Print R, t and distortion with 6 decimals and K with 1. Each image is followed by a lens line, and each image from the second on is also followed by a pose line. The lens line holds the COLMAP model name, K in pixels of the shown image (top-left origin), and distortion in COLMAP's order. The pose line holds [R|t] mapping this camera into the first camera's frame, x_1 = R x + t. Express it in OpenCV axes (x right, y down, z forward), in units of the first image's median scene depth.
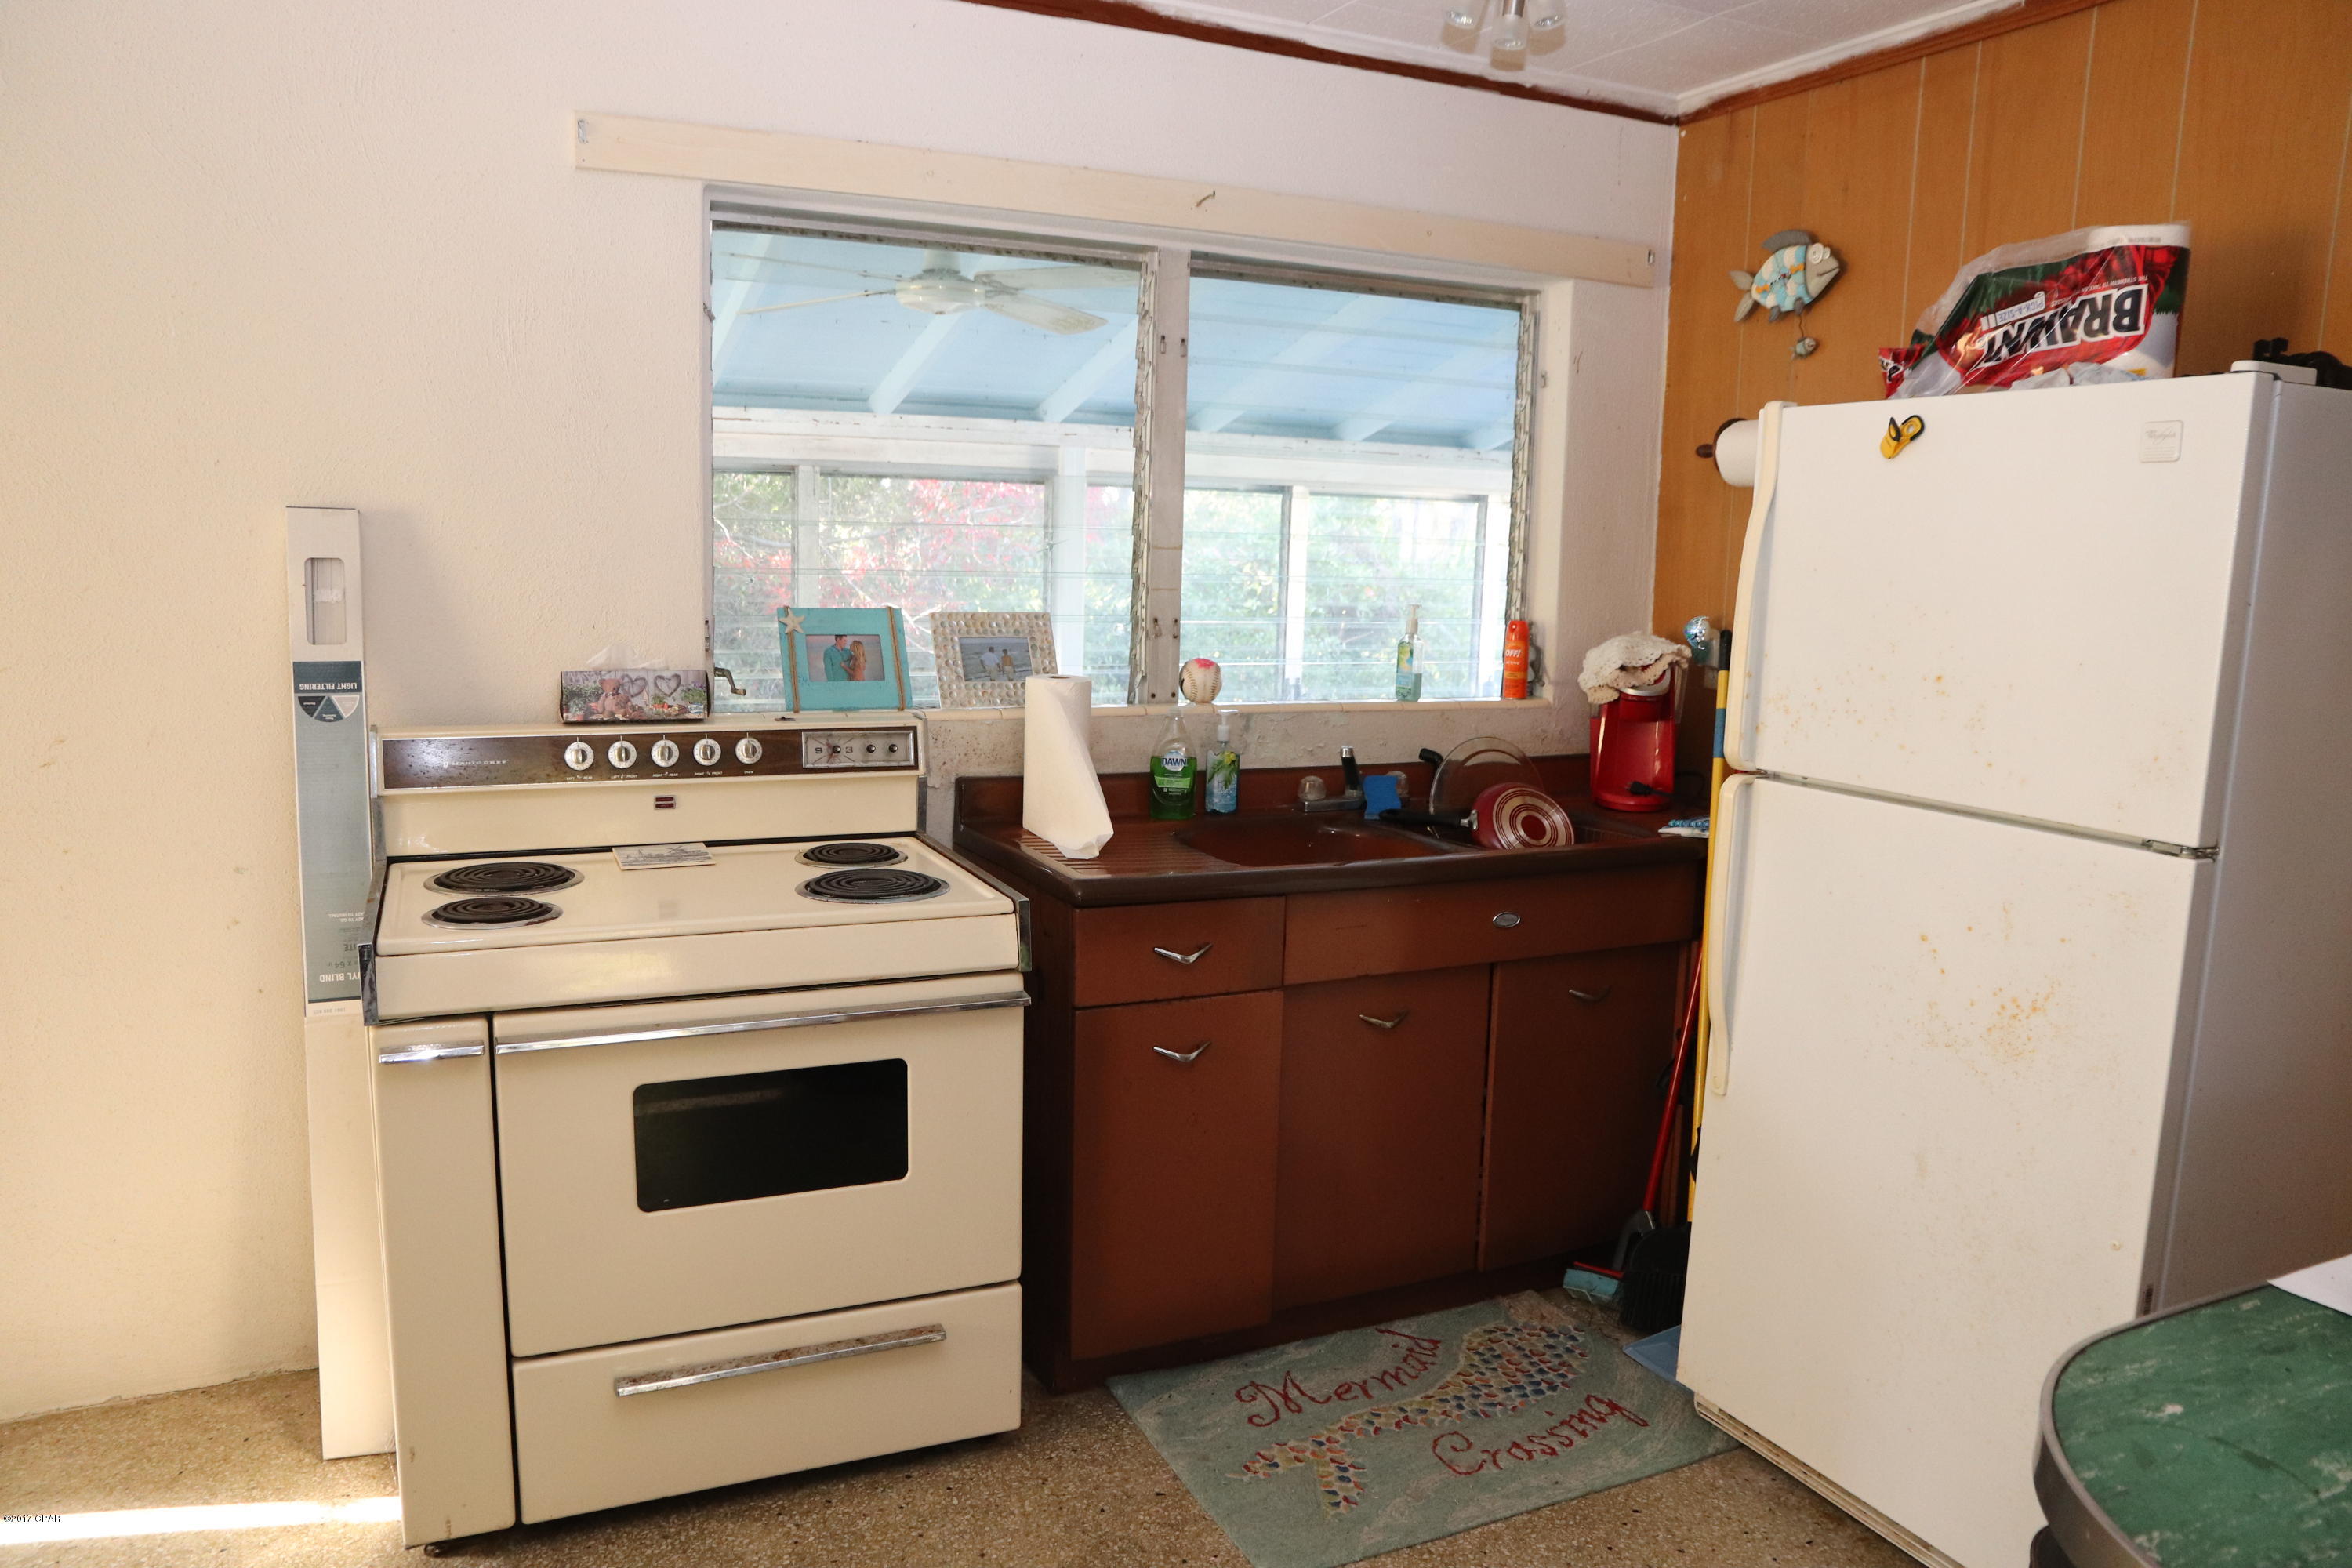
lens RADIAL K [[1650.0, 0, 1177.9], [0, 1650.0, 782.0], [0, 0, 1]] dist [-0.110062, 0.081401]
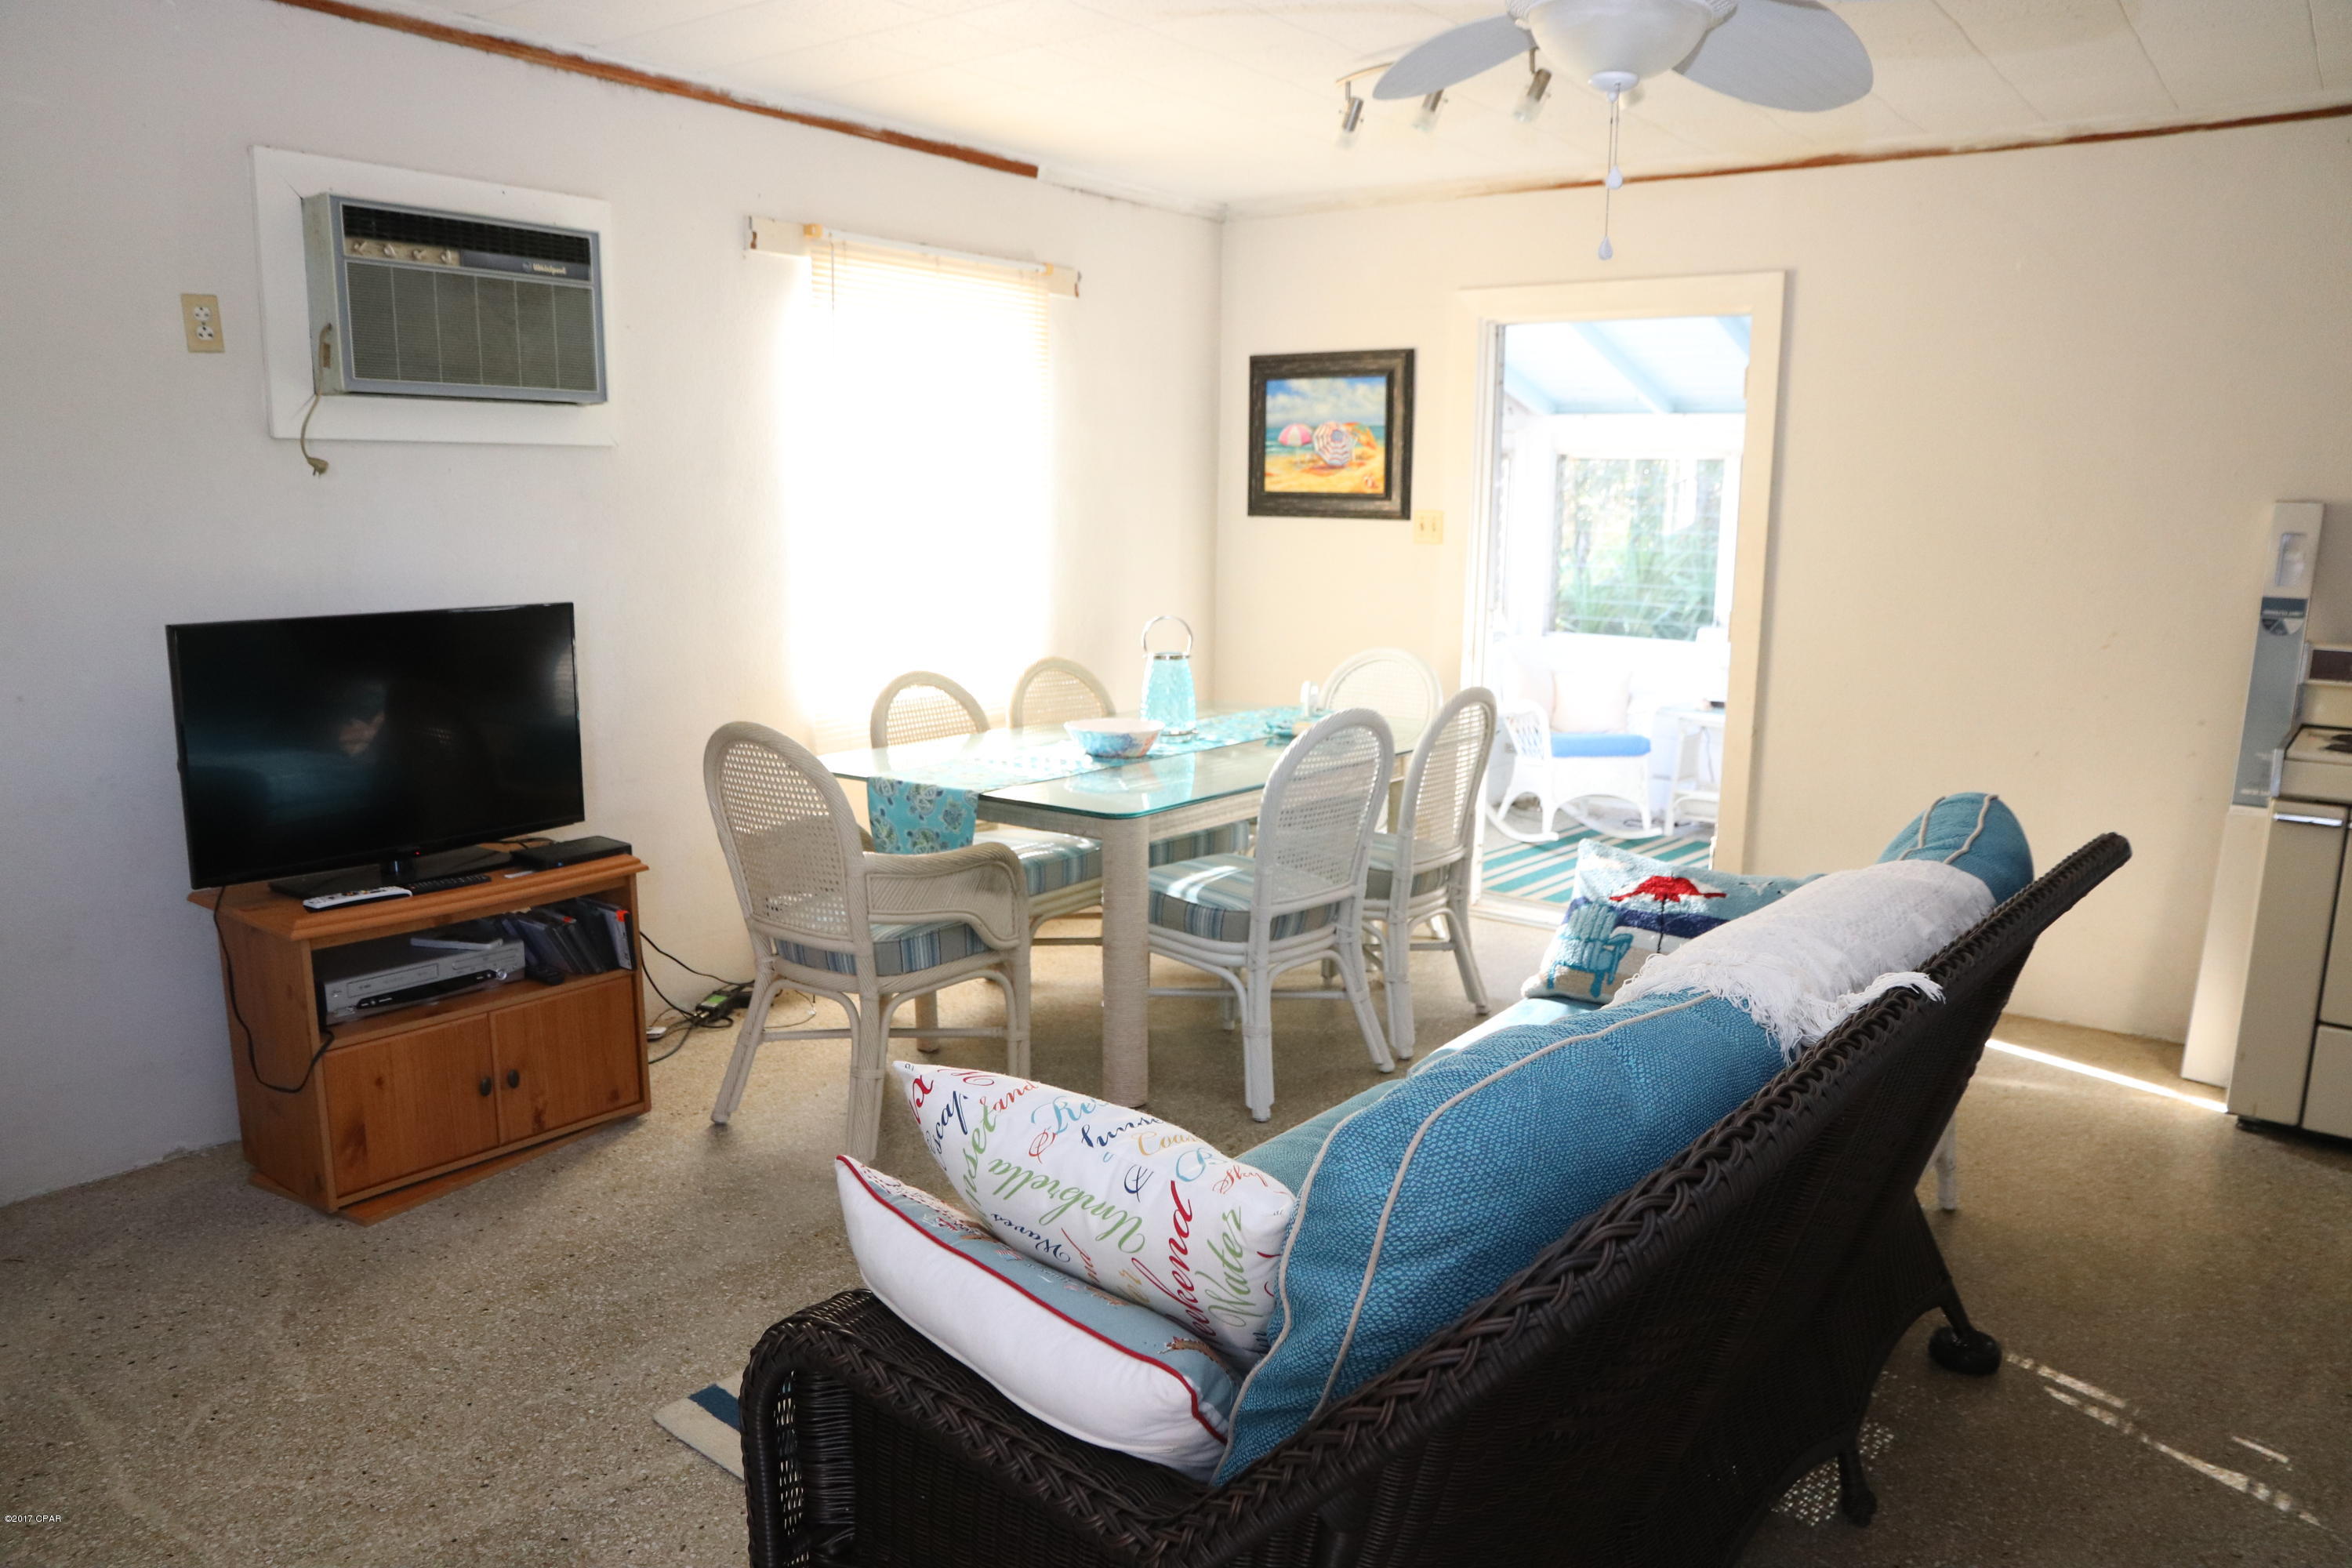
lens RADIAL K [[1650.0, 0, 1190.3], [0, 1650.0, 803.2], [0, 0, 1]] dist [-0.110062, 0.081401]
pose [[0.481094, 0.169738, -0.860080, 0.348959], [-0.118083, 0.984683, 0.128278, 0.052335], [0.868680, 0.039847, 0.493768, -0.727610]]
